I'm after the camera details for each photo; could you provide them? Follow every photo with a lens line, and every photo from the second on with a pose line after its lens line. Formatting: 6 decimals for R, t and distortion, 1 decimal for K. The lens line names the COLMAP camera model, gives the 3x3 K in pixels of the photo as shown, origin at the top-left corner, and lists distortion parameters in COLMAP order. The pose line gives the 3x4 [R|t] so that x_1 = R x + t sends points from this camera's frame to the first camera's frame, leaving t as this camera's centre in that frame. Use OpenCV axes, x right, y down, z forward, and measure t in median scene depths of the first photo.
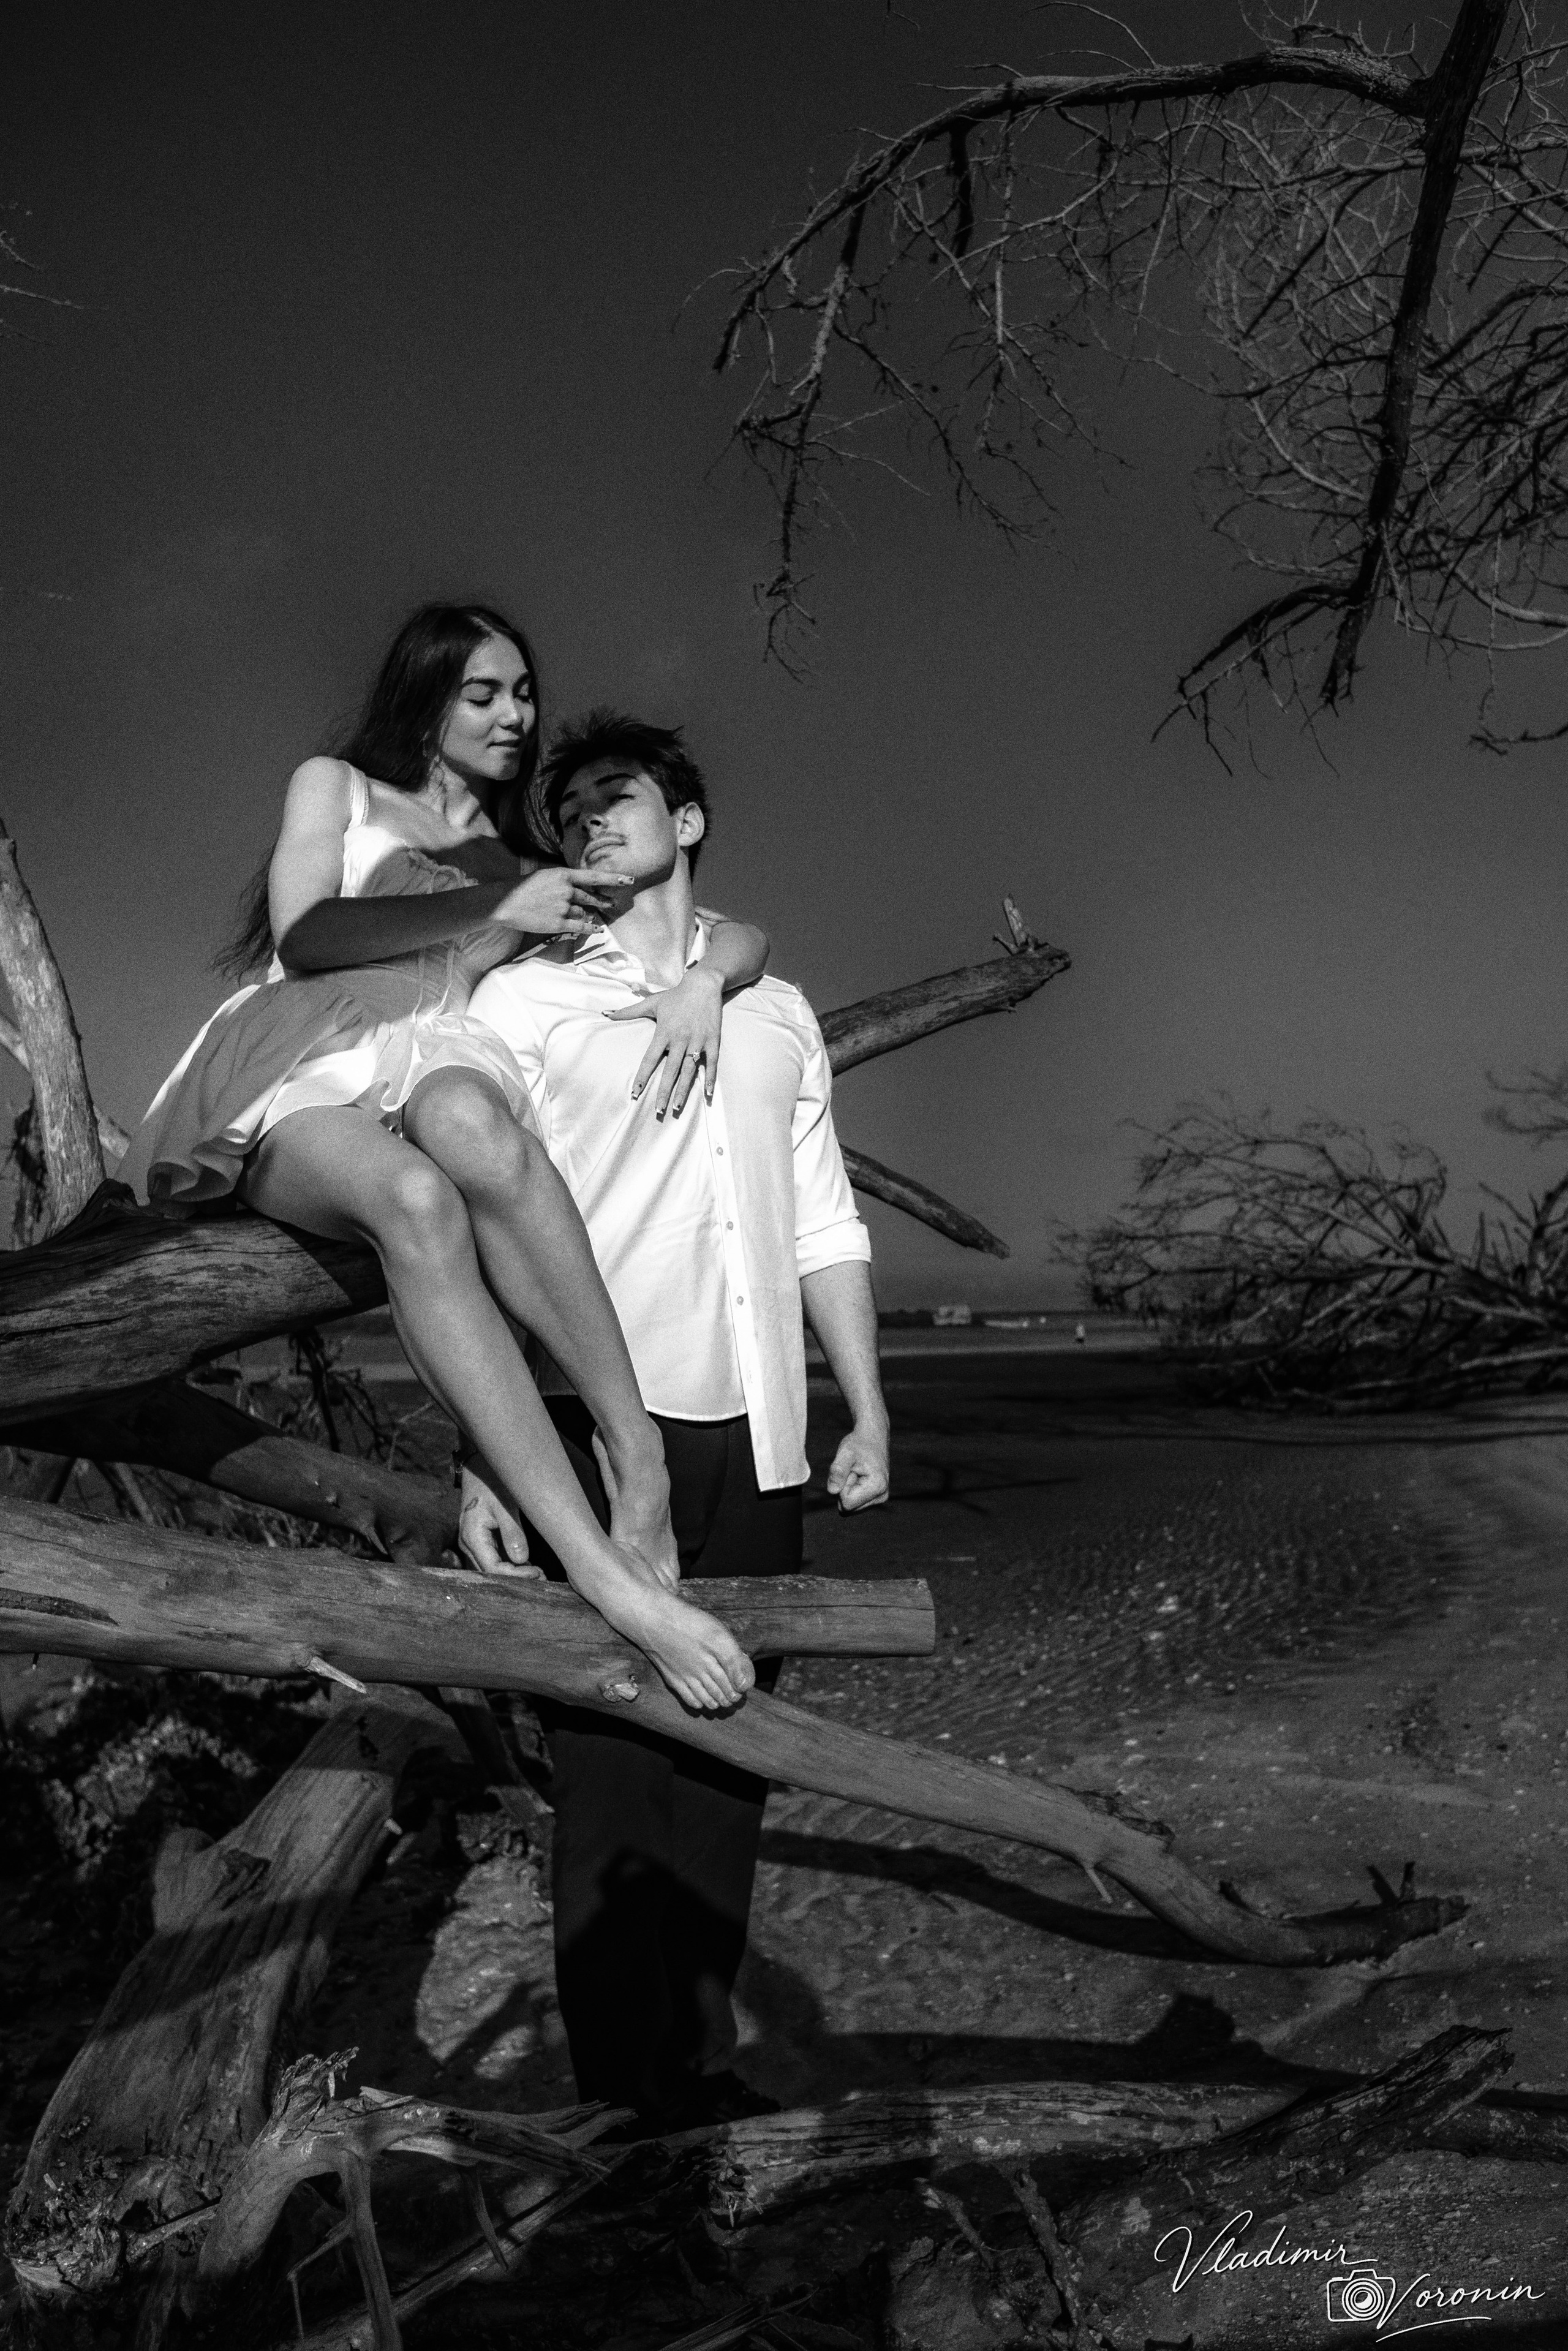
lens RADIAL K [[1787.3, 0, 792.0], [0, 1787.3, 1182.2], [0, 0, 1]] dist [-0.045068, 0.047072]
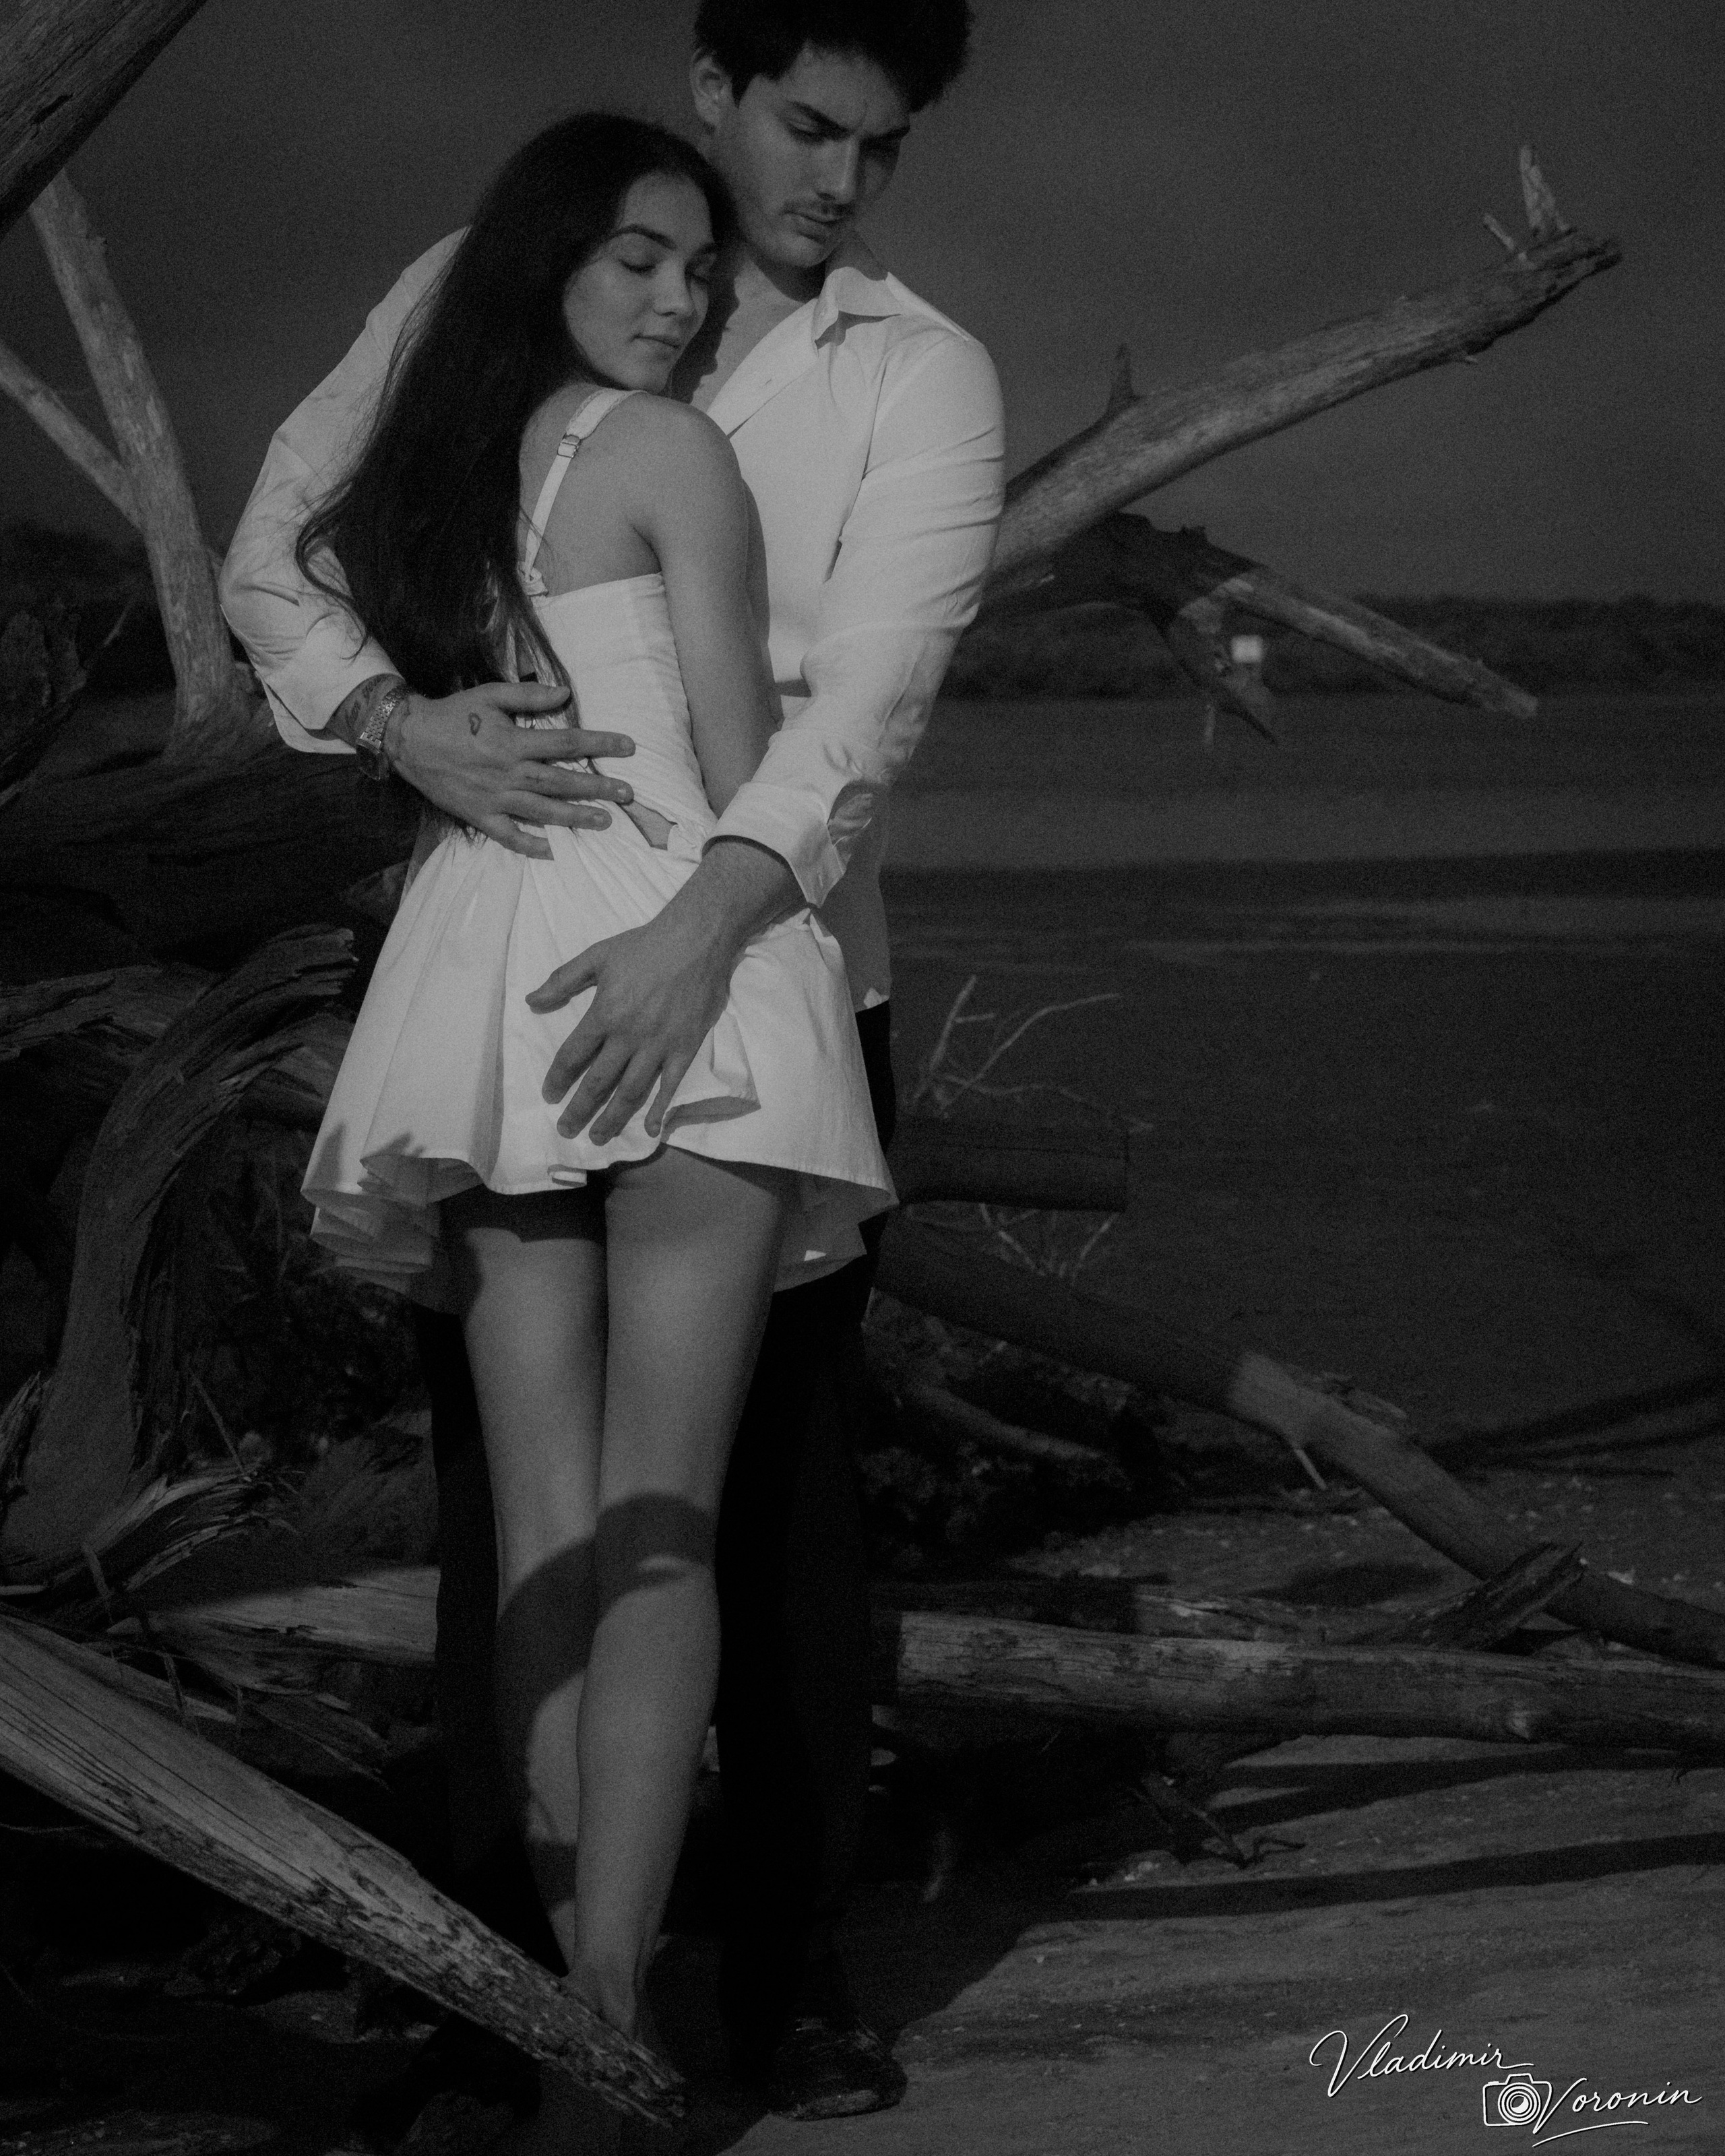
lens RADIAL K [[7946.6, 0, 686.8], [0, 7946.6, 791.5], [0, 0, 1]] dist [0.004842, 0.585442]
pose [[0.975178, 0.017376, -0.220738, 0.401641], [0.004668, 0.995081, 0.098950, -0.187606], [0.221372, -0.097524, 0.970301, -1.588794]]
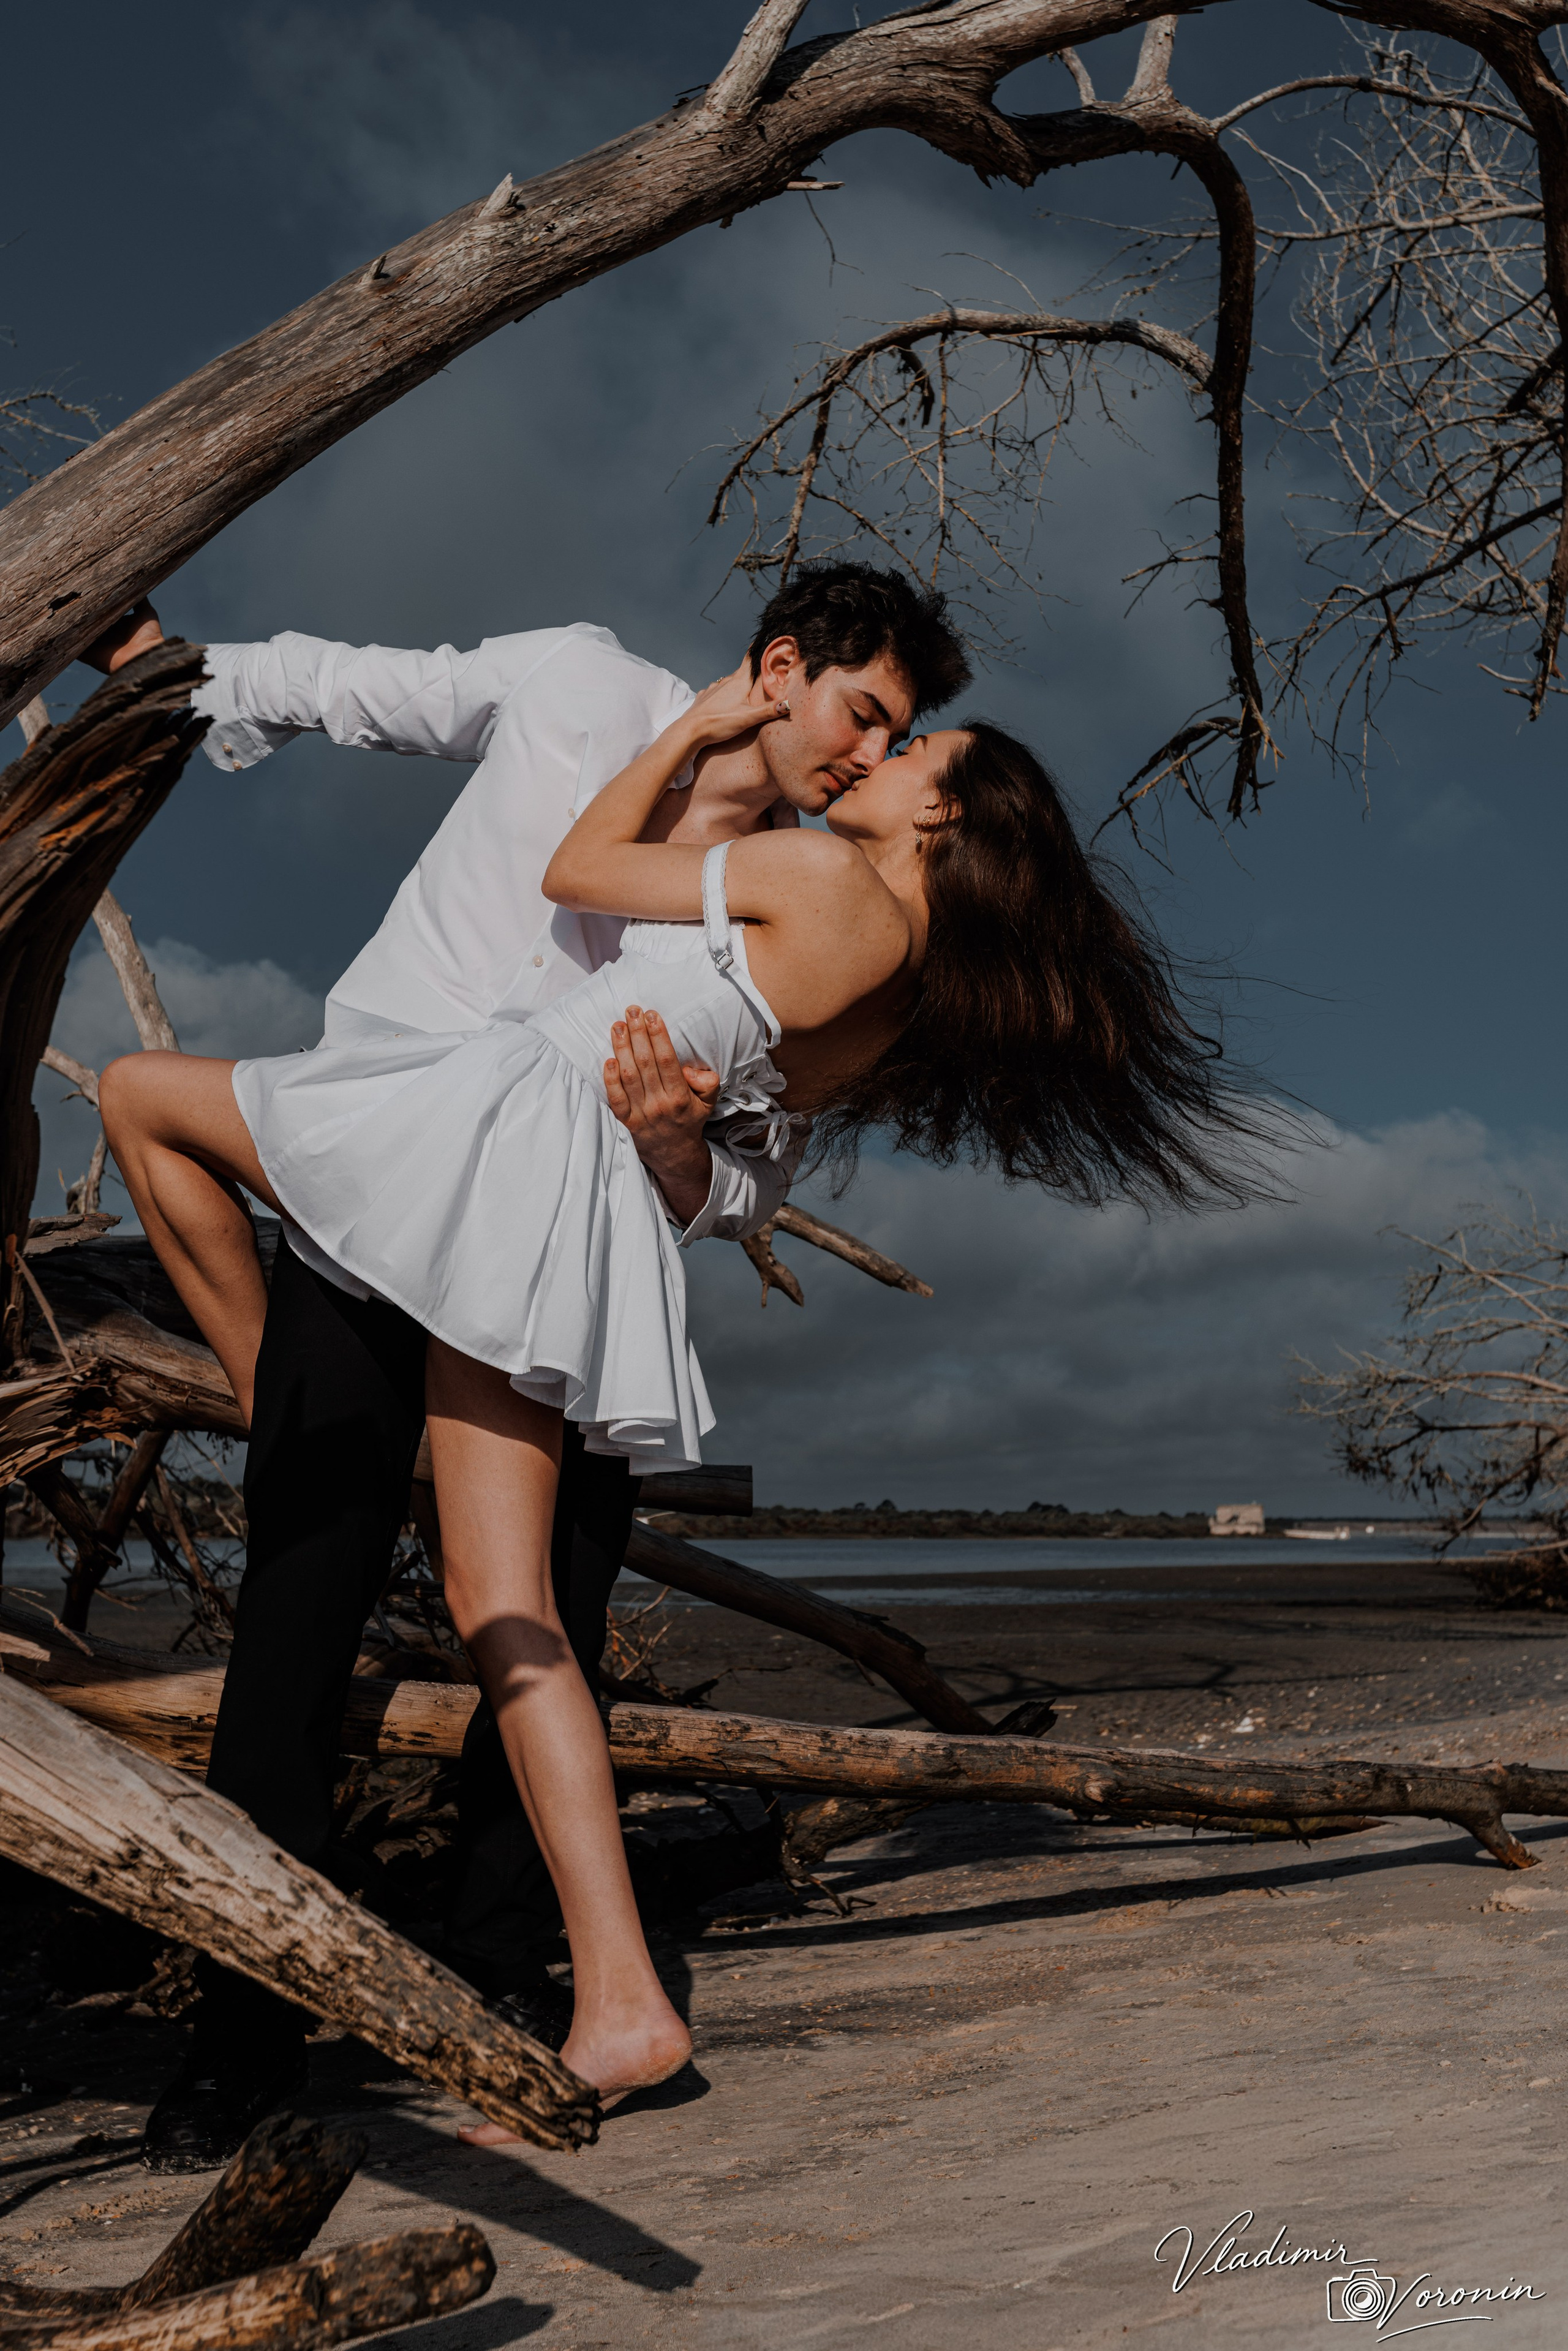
lens RADIAL K [[2635.8, 0, 797.8], [0, 2635.8, 1132.5], [0, 0, 1]] dist [-0.011790, 0.048422]
pose [[0.996082, -0.002739, -0.088390, 0.168157], [-0.004114, 0.997002, -0.077260, 0.061524], [0.088337, 0.077321, 0.993085, -0.665226]]
